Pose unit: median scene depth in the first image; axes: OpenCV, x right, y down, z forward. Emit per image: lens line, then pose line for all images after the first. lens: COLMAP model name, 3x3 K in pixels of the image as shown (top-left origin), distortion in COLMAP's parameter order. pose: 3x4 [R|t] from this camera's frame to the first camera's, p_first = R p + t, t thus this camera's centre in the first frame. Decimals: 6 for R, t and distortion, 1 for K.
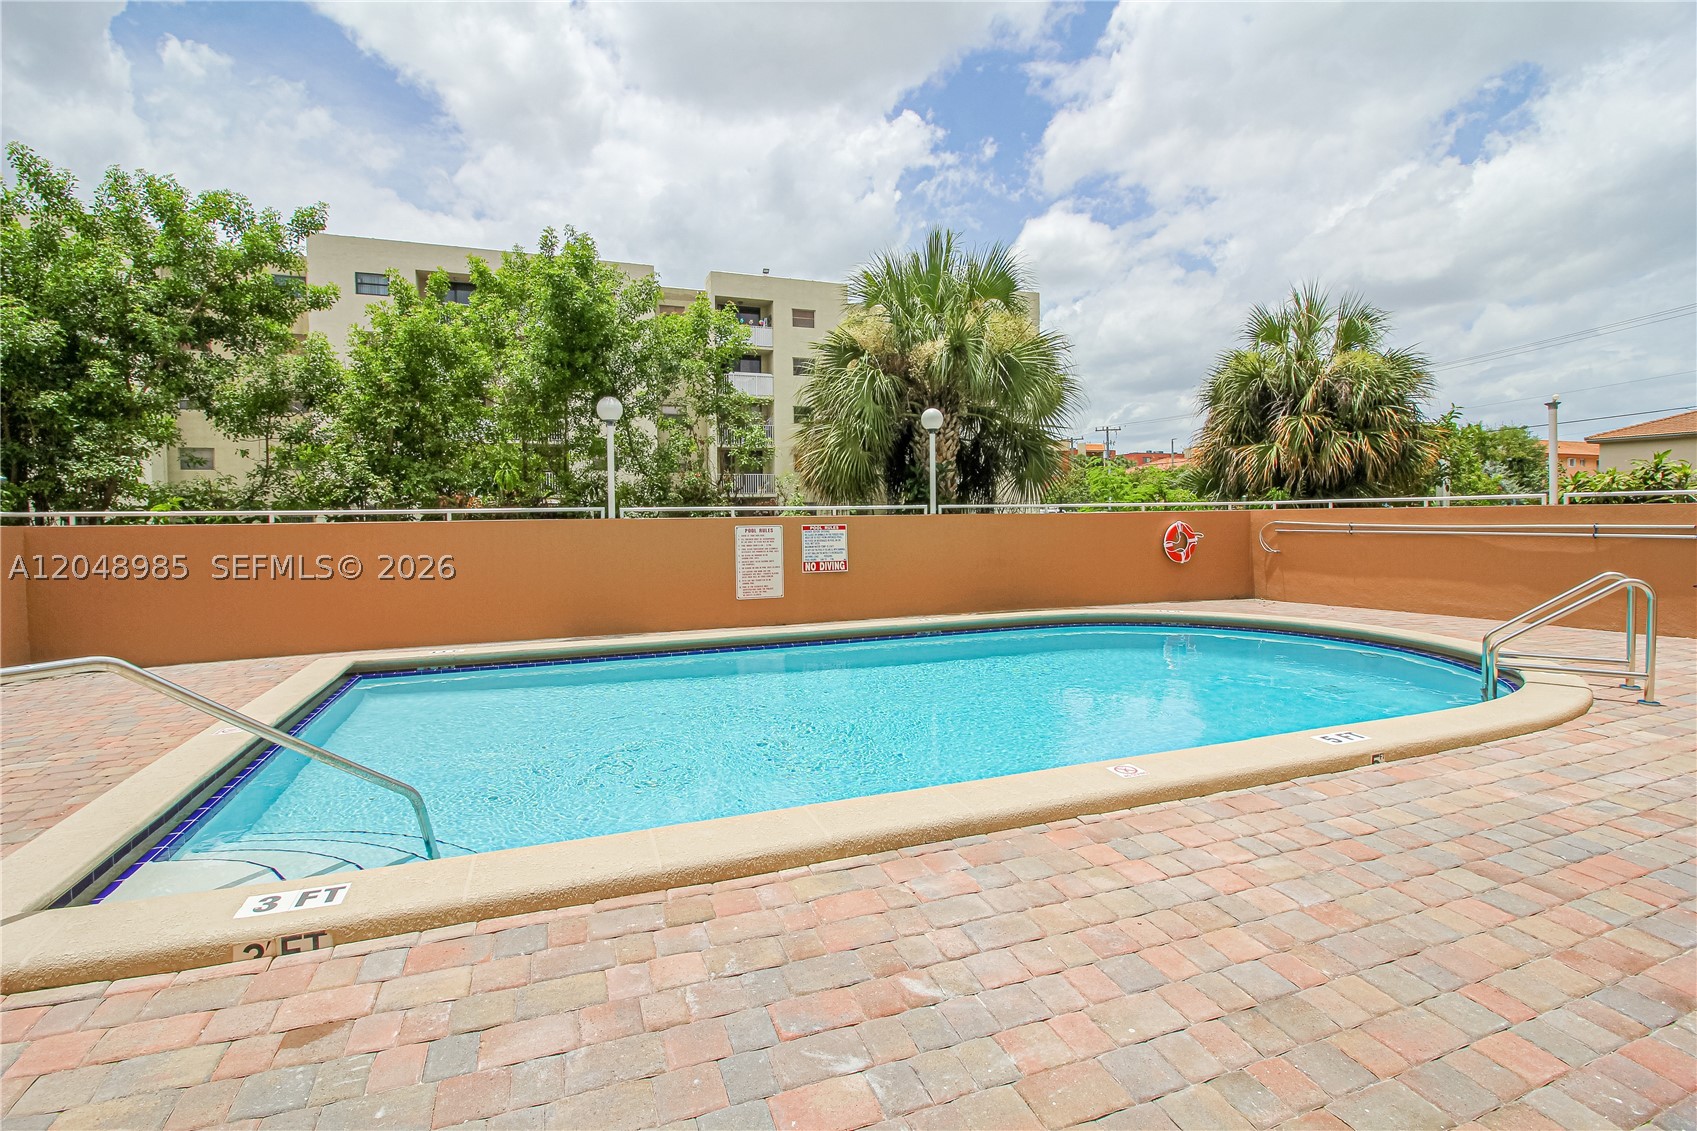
lens RADIAL K [[771.9, 0, 832.6], [0, 771.9, 572.2], [0, 0, 1]] dist [-0.004559, -0.008740]
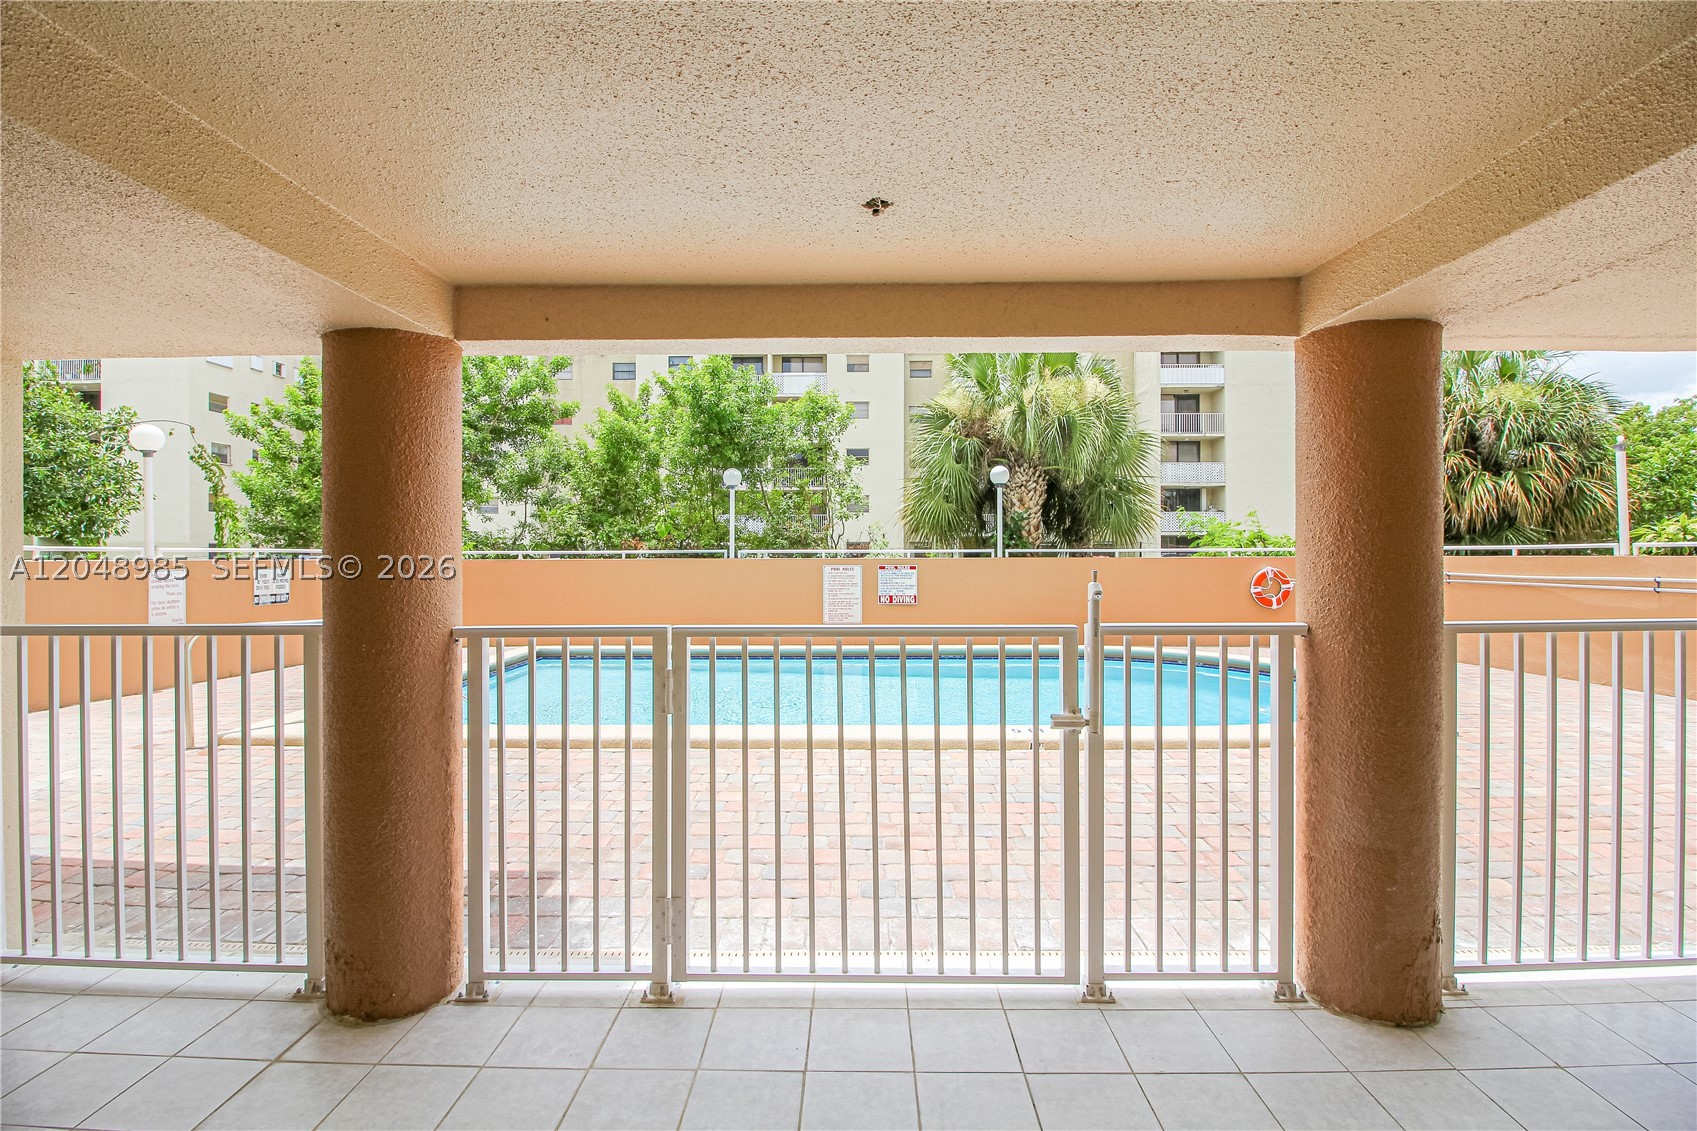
lens RADIAL K [[771.9, 0, 837.1], [0, 771.9, 541.9], [0, 0, 1]] dist [-0.004559, -0.008740]
pose [[0.930275, 0.004580, -0.366834, 0.352687], [-0.036230, 0.996181, -0.079441, 0.001926], [0.365069, 0.087192, 0.926888, -0.167512]]
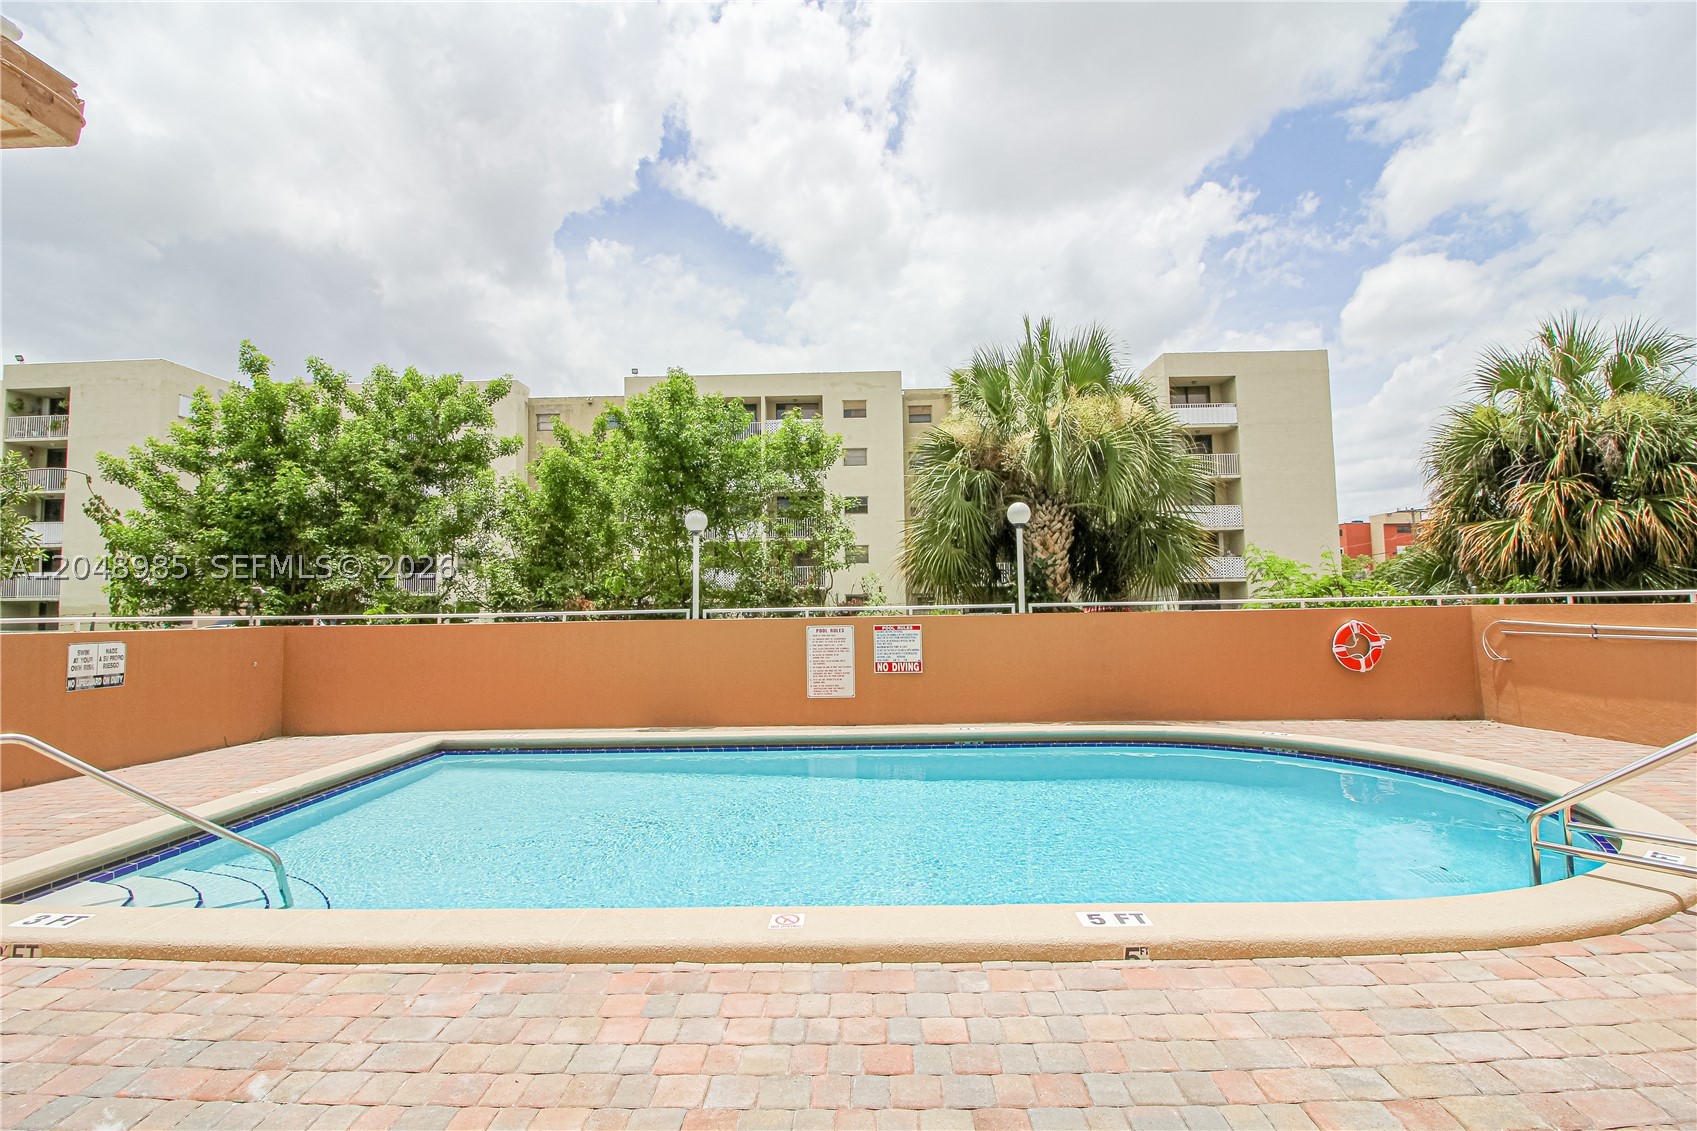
lens RADIAL K [[771.9, 0, 838.6], [0, 771.9, 549.0], [0, 0, 1]] dist [-0.004559, -0.008740]
pose [[0.929531, -0.030629, -0.367469, 0.292396], [-0.021741, 0.990258, -0.137534, -0.020404], [0.368102, 0.135832, 0.919810, 0.044777]]
